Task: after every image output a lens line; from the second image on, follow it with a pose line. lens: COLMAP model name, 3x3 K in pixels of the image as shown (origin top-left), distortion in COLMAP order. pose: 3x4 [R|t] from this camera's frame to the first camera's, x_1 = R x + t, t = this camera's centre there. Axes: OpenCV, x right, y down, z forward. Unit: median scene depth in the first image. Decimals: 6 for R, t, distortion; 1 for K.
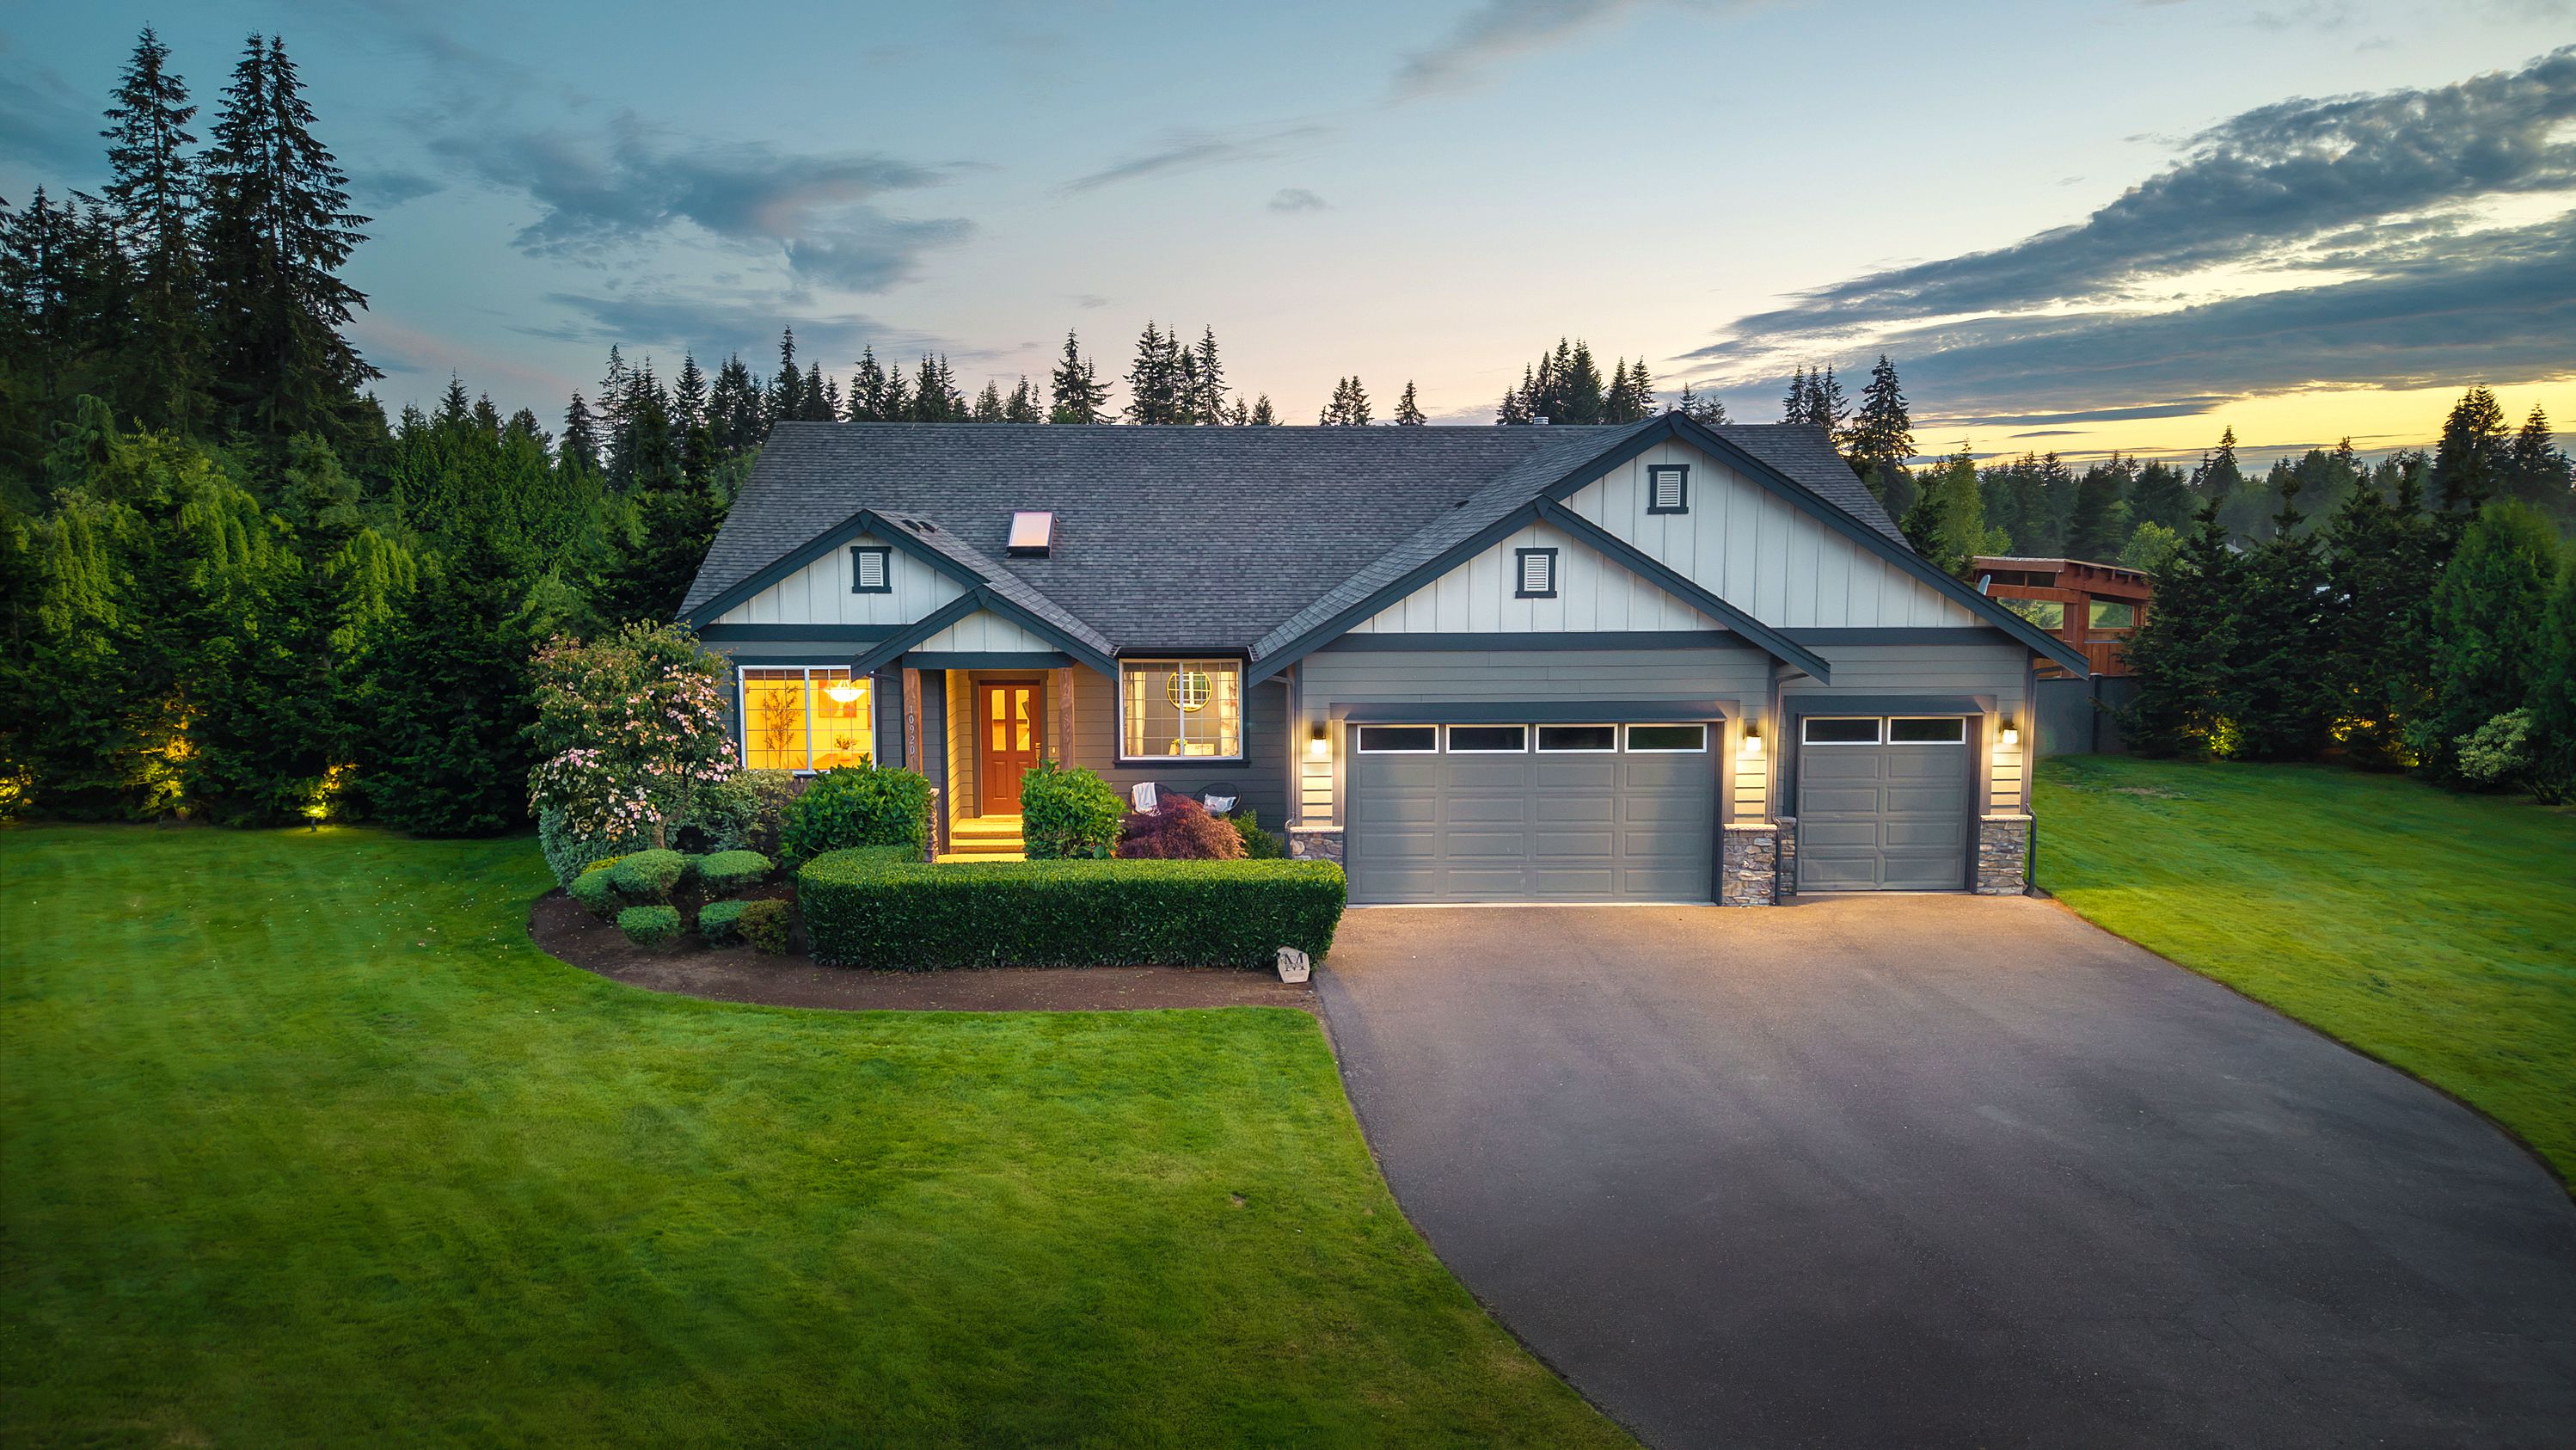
lens RADIAL K [[1697.7, 0, 1284.1], [0, 1697.7, 772.0], [0, 0, 1]] dist [0.001744, -0.007155]
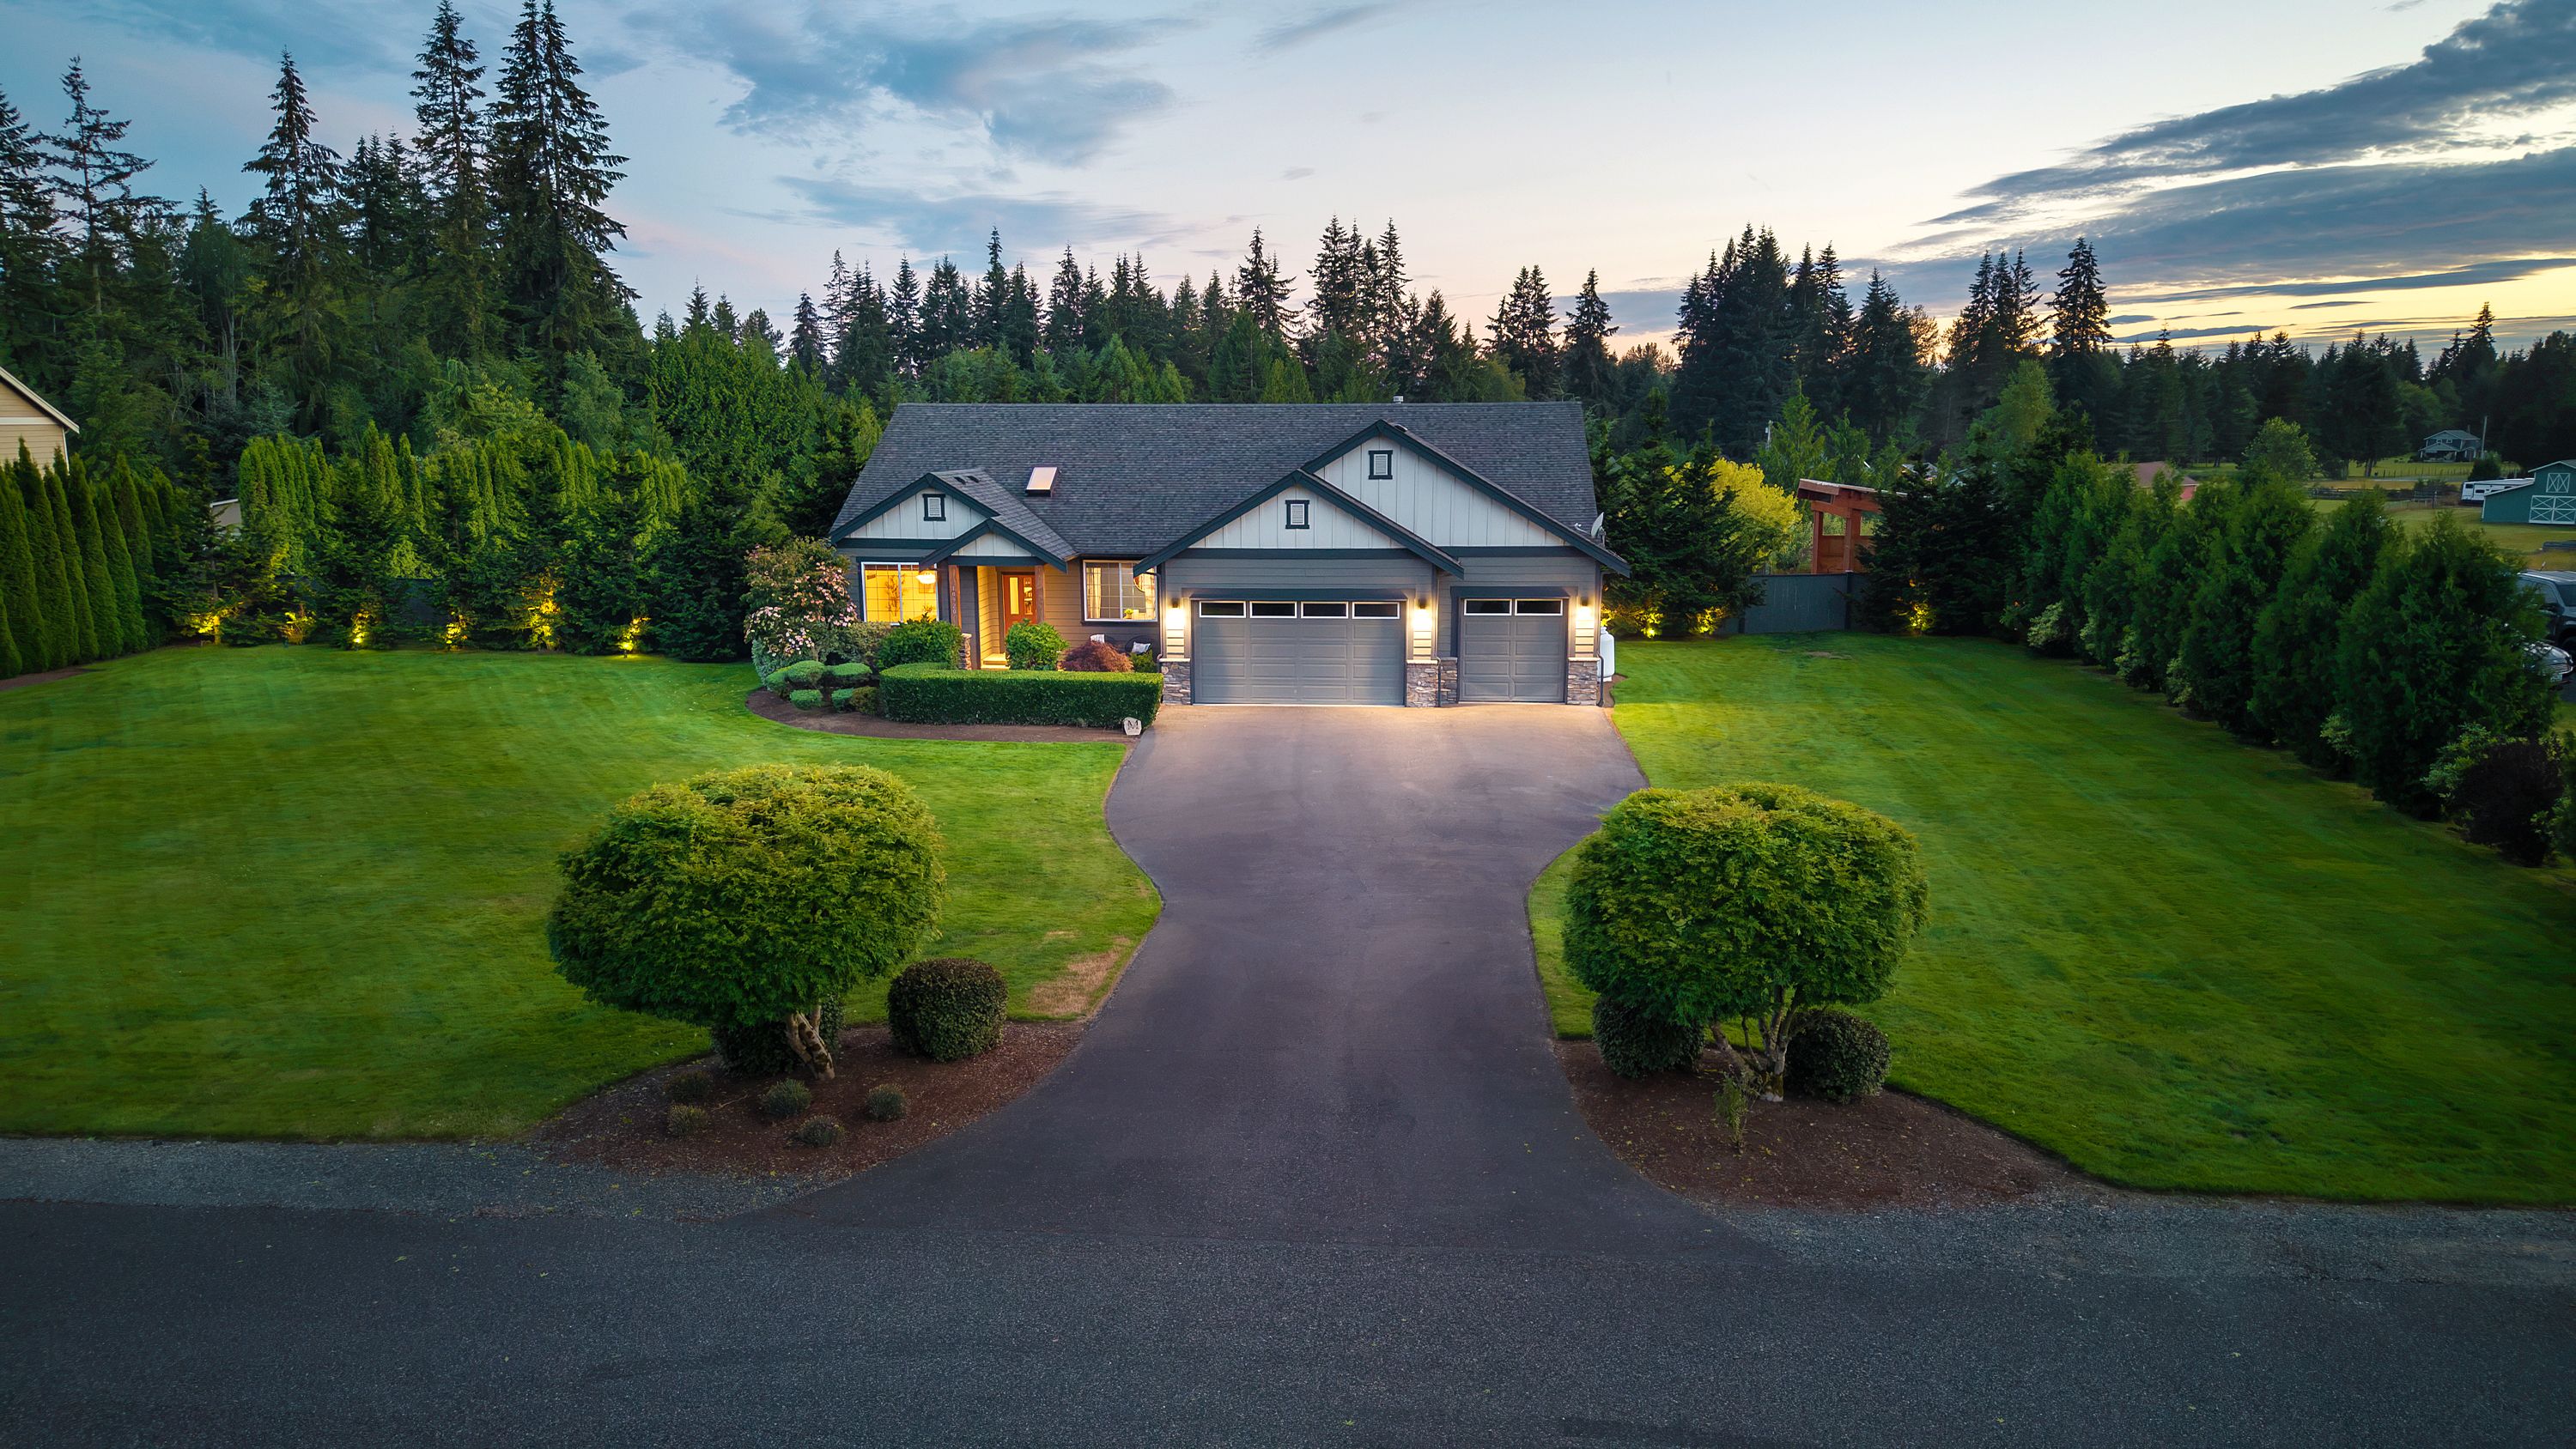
lens RADIAL K [[1694.9, 0, 1290.9], [0, 1694.9, 779.8], [0, 0, 1]] dist [0.018677, -0.020394]
pose [[0.992580, 0.024307, -0.119140, 0.316355], [-0.015605, 0.997178, 0.073439, 0.024590], [0.120589, -0.071035, 0.990158, -0.661099]]
